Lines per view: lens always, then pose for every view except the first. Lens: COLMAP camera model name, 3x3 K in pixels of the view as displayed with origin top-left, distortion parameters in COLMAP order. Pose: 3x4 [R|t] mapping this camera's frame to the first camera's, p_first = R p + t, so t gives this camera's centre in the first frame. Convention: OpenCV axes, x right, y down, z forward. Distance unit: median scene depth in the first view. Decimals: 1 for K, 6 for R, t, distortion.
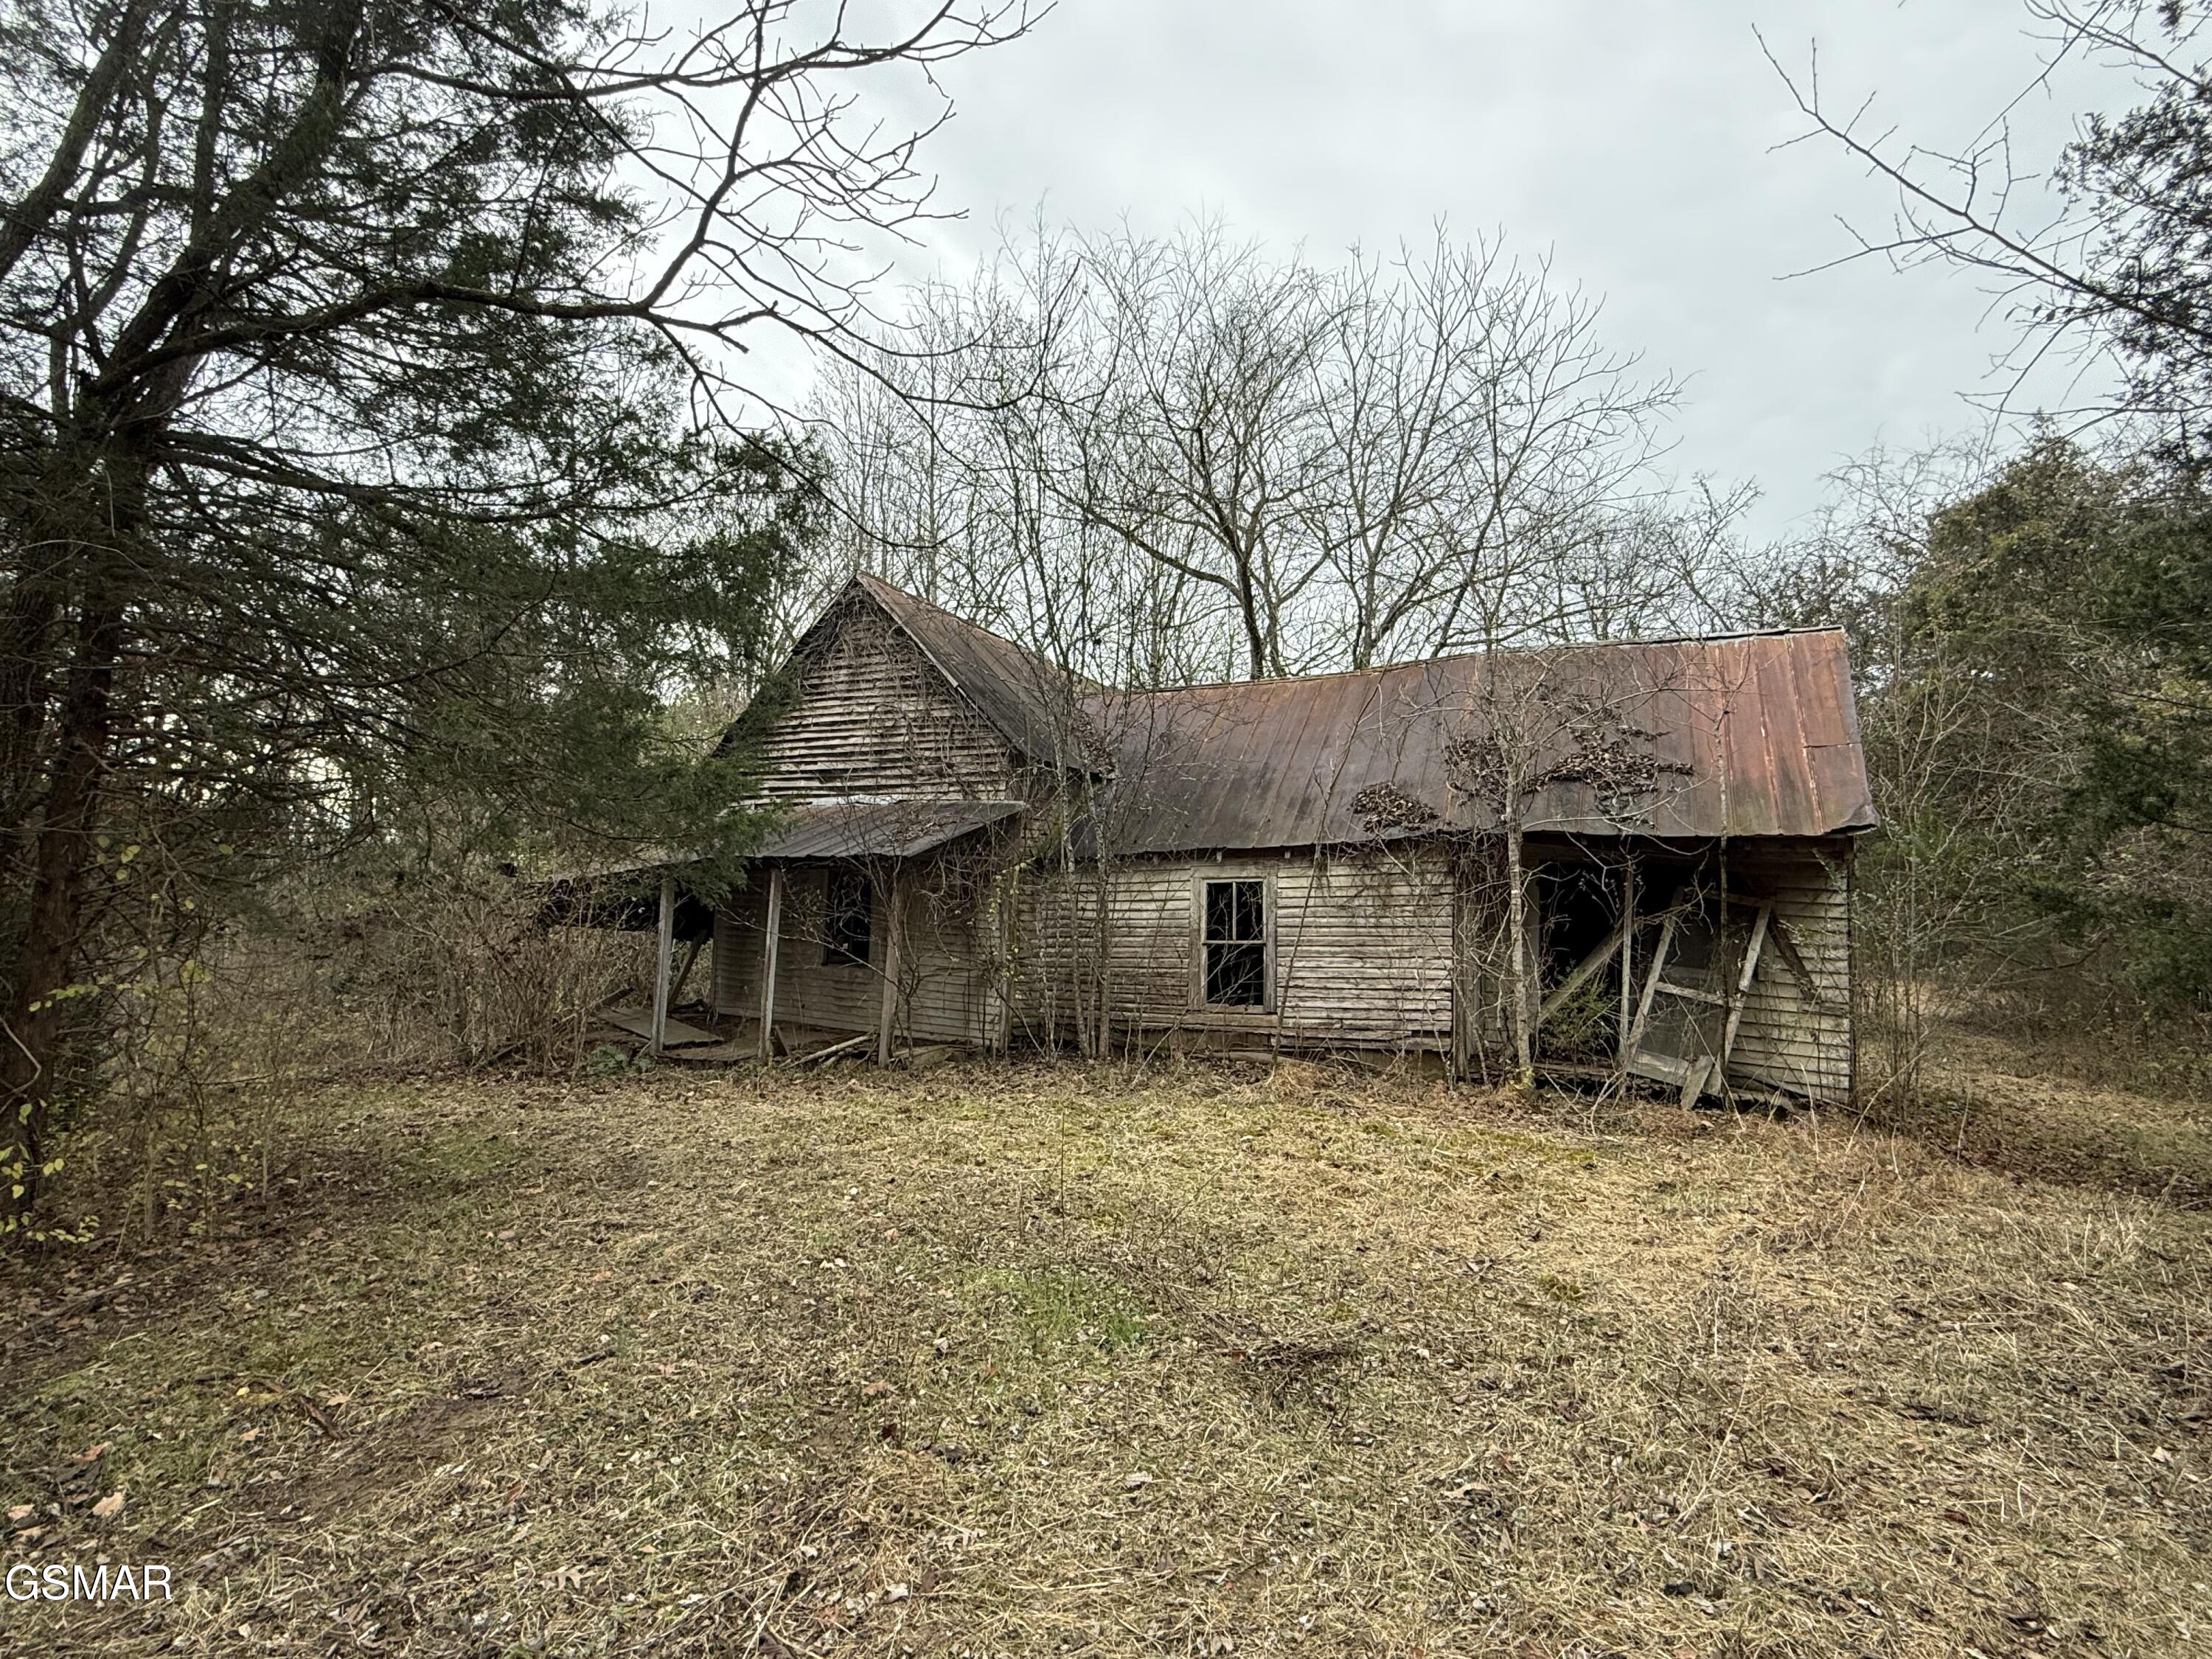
lens RADIAL K [[1102.9, 0, 1104.8], [0, 1102.9, 828.9], [0, 0, 1]] dist [0.000921, 0.000406]
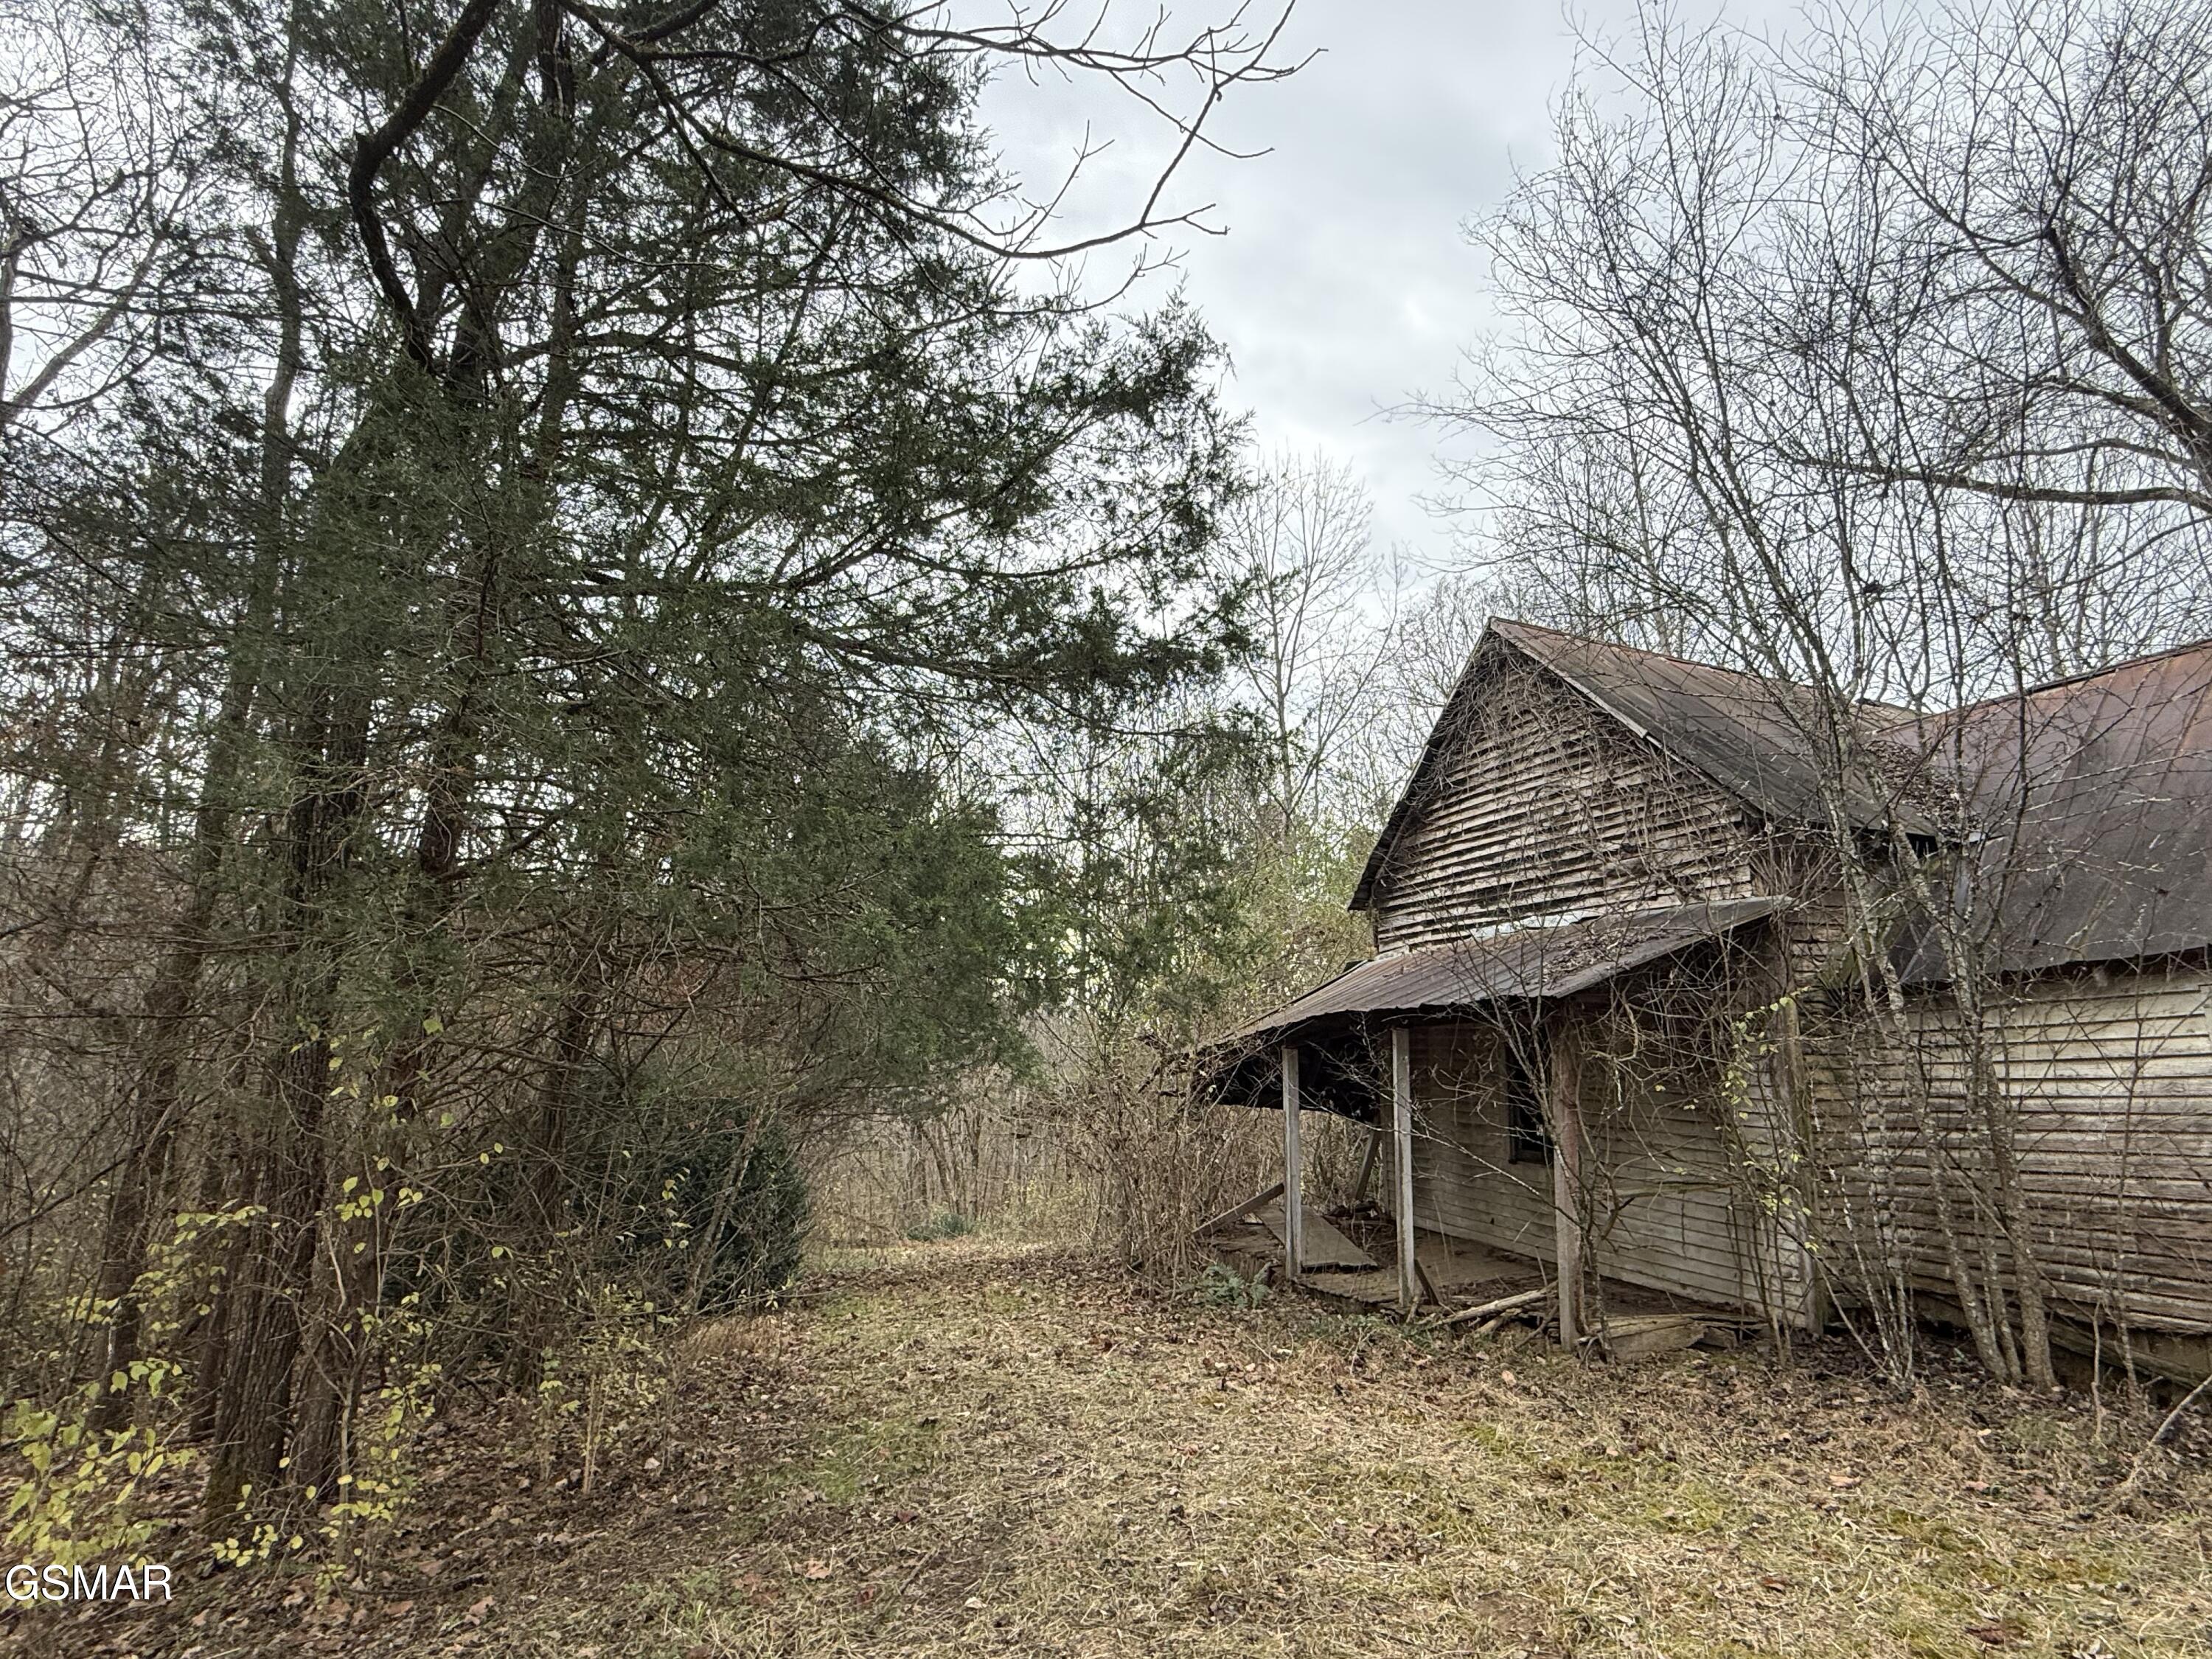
lens RADIAL K [[1102.9, 0, 1111.4], [0, 1102.9, 834.4], [0, 0, 1]] dist [0.000921, 0.000406]
pose [[0.762899, -0.153511, -0.628028, 0.028006], [0.064225, 0.984591, -0.162650, 0.016041], [0.643320, 0.083750, 0.761003, 0.302861]]
